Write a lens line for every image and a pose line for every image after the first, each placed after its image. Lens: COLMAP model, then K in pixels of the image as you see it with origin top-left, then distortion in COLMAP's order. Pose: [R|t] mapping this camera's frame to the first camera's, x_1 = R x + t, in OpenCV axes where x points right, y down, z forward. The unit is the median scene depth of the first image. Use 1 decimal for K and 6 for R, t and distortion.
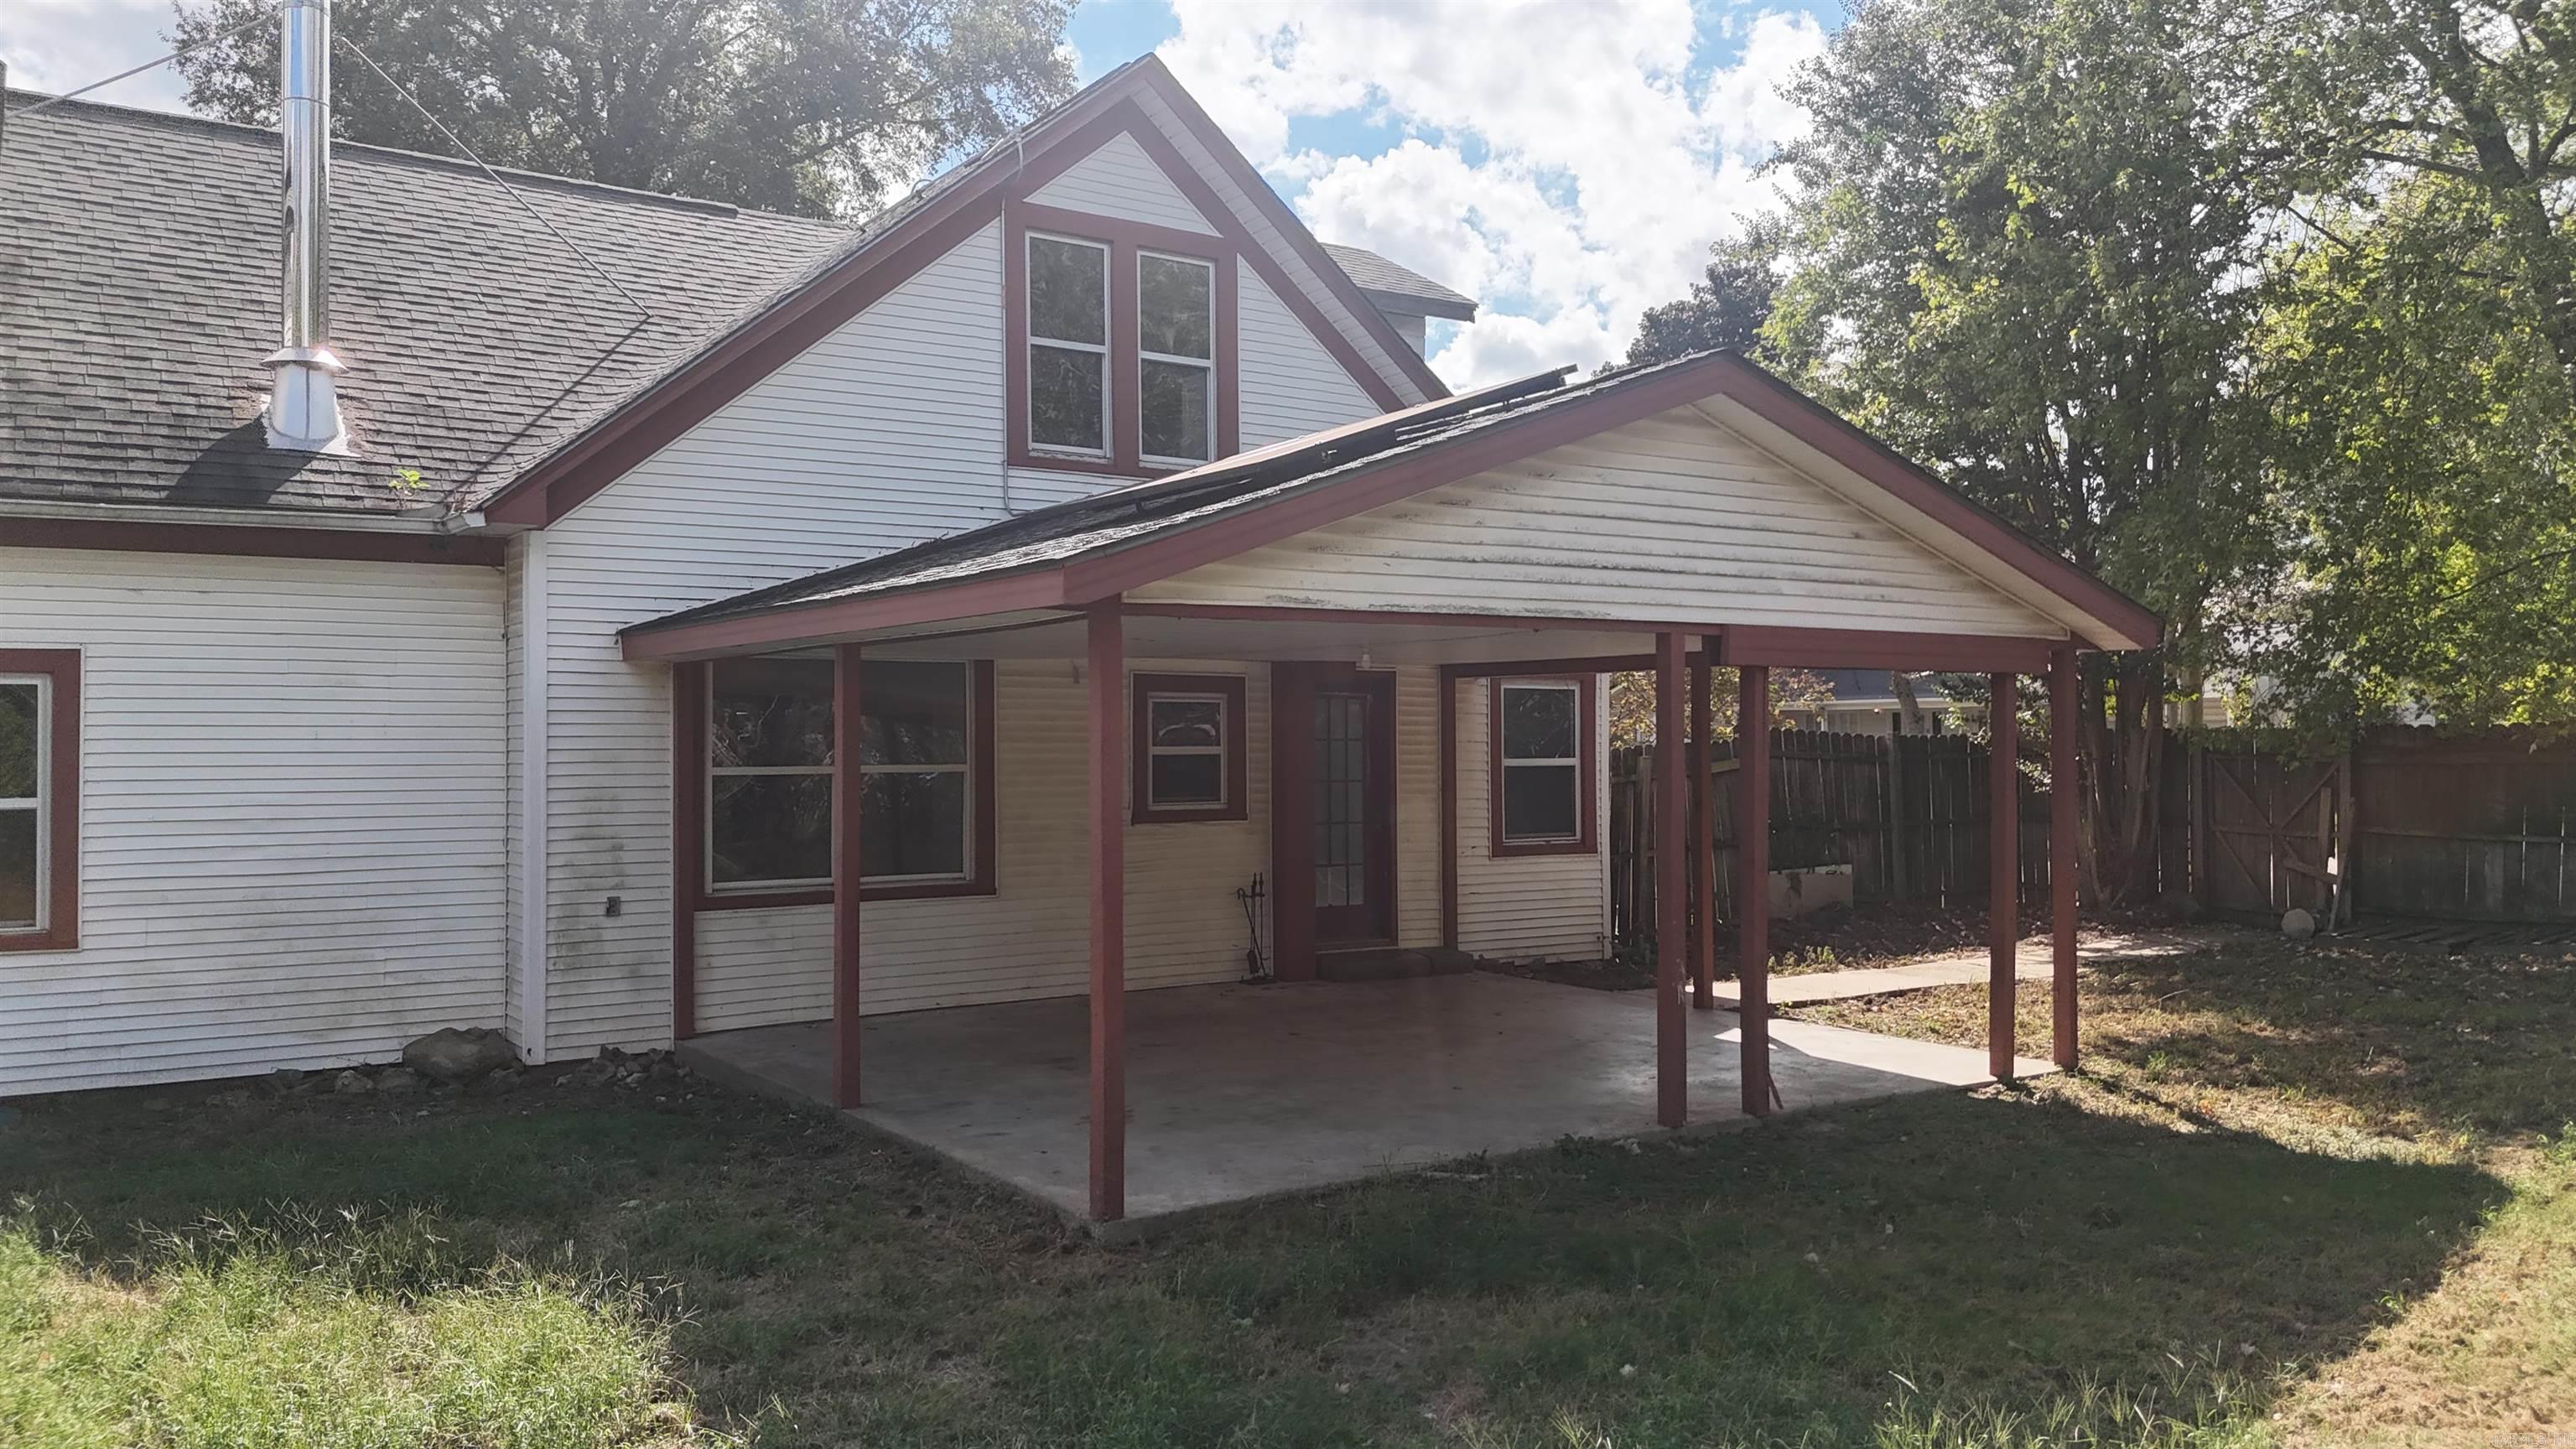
lens RADIAL K [[1877.8, 0, 1288.0], [0, 1877.8, 724.5], [0, 0, 1]] dist [0.114631, -0.167365]
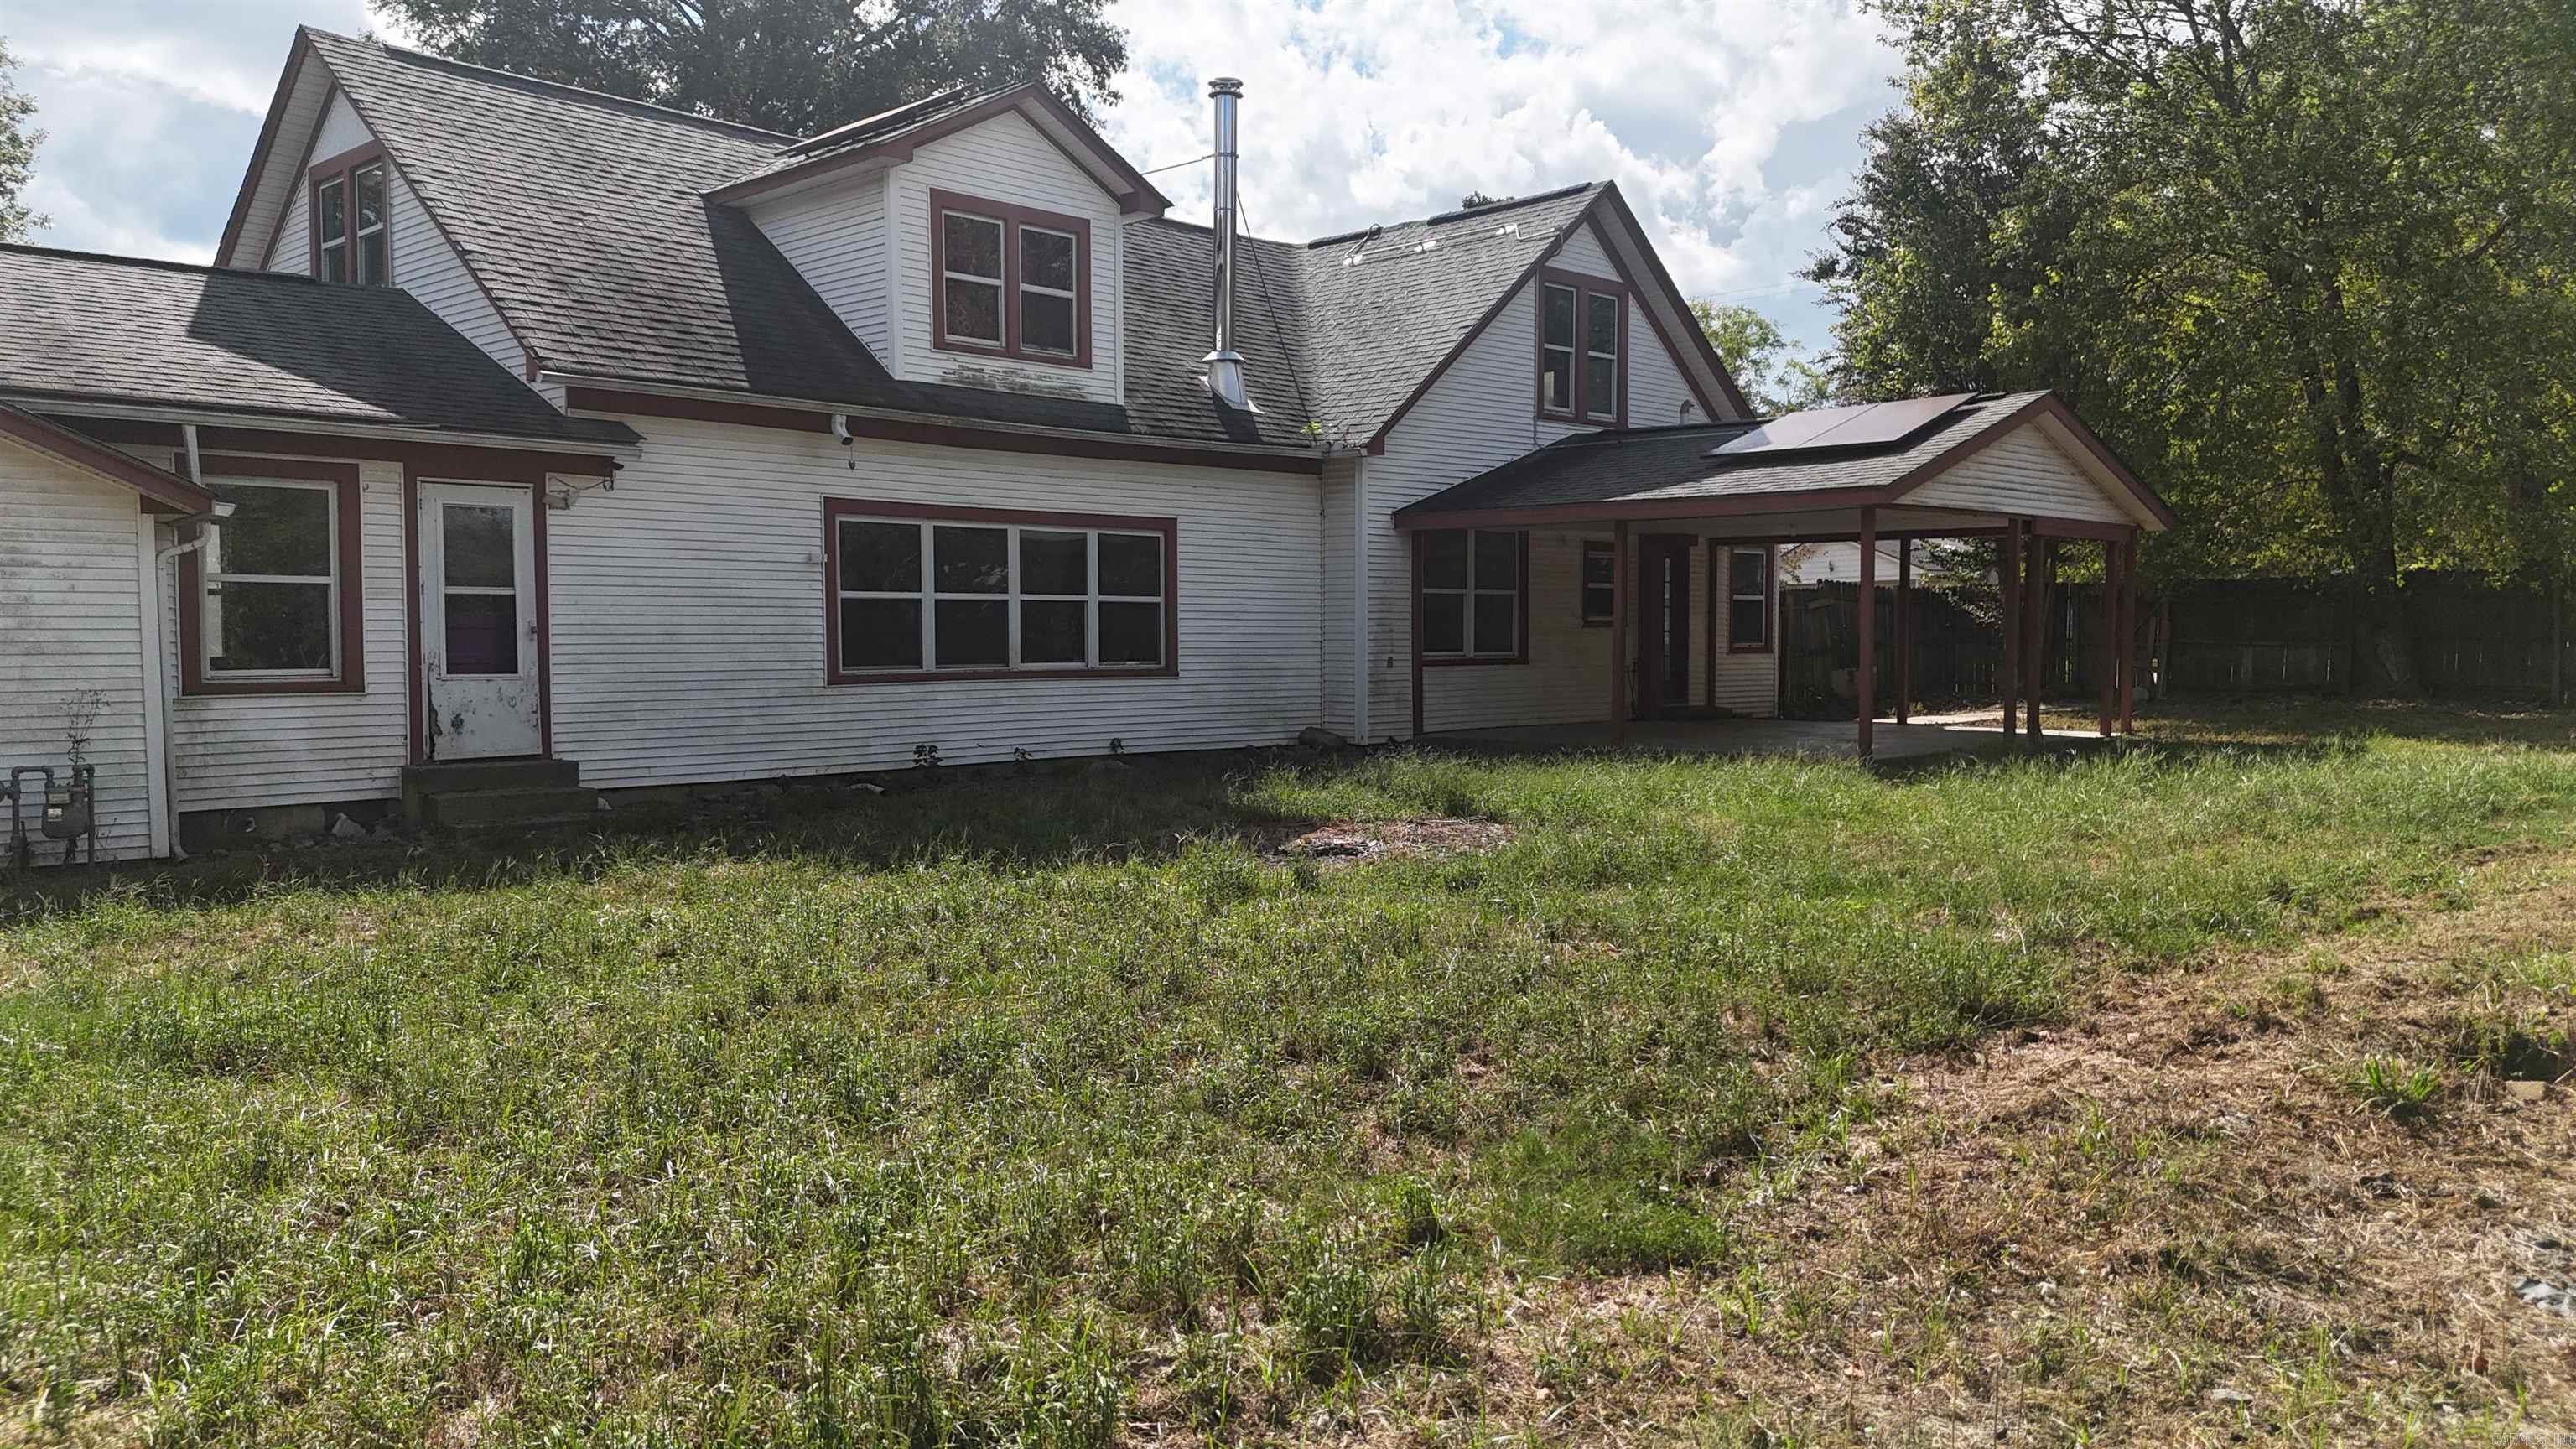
lens RADIAL K [[1877.8, 0, 1288.0], [0, 1877.8, 724.5], [0, 0, 1]] dist [0.114631, -0.167365]
pose [[0.982498, -0.012779, 0.185837, -0.671412], [0.003429, 0.998716, 0.050547, 0.053764], [-0.186244, -0.049025, 0.981280, -0.655857]]
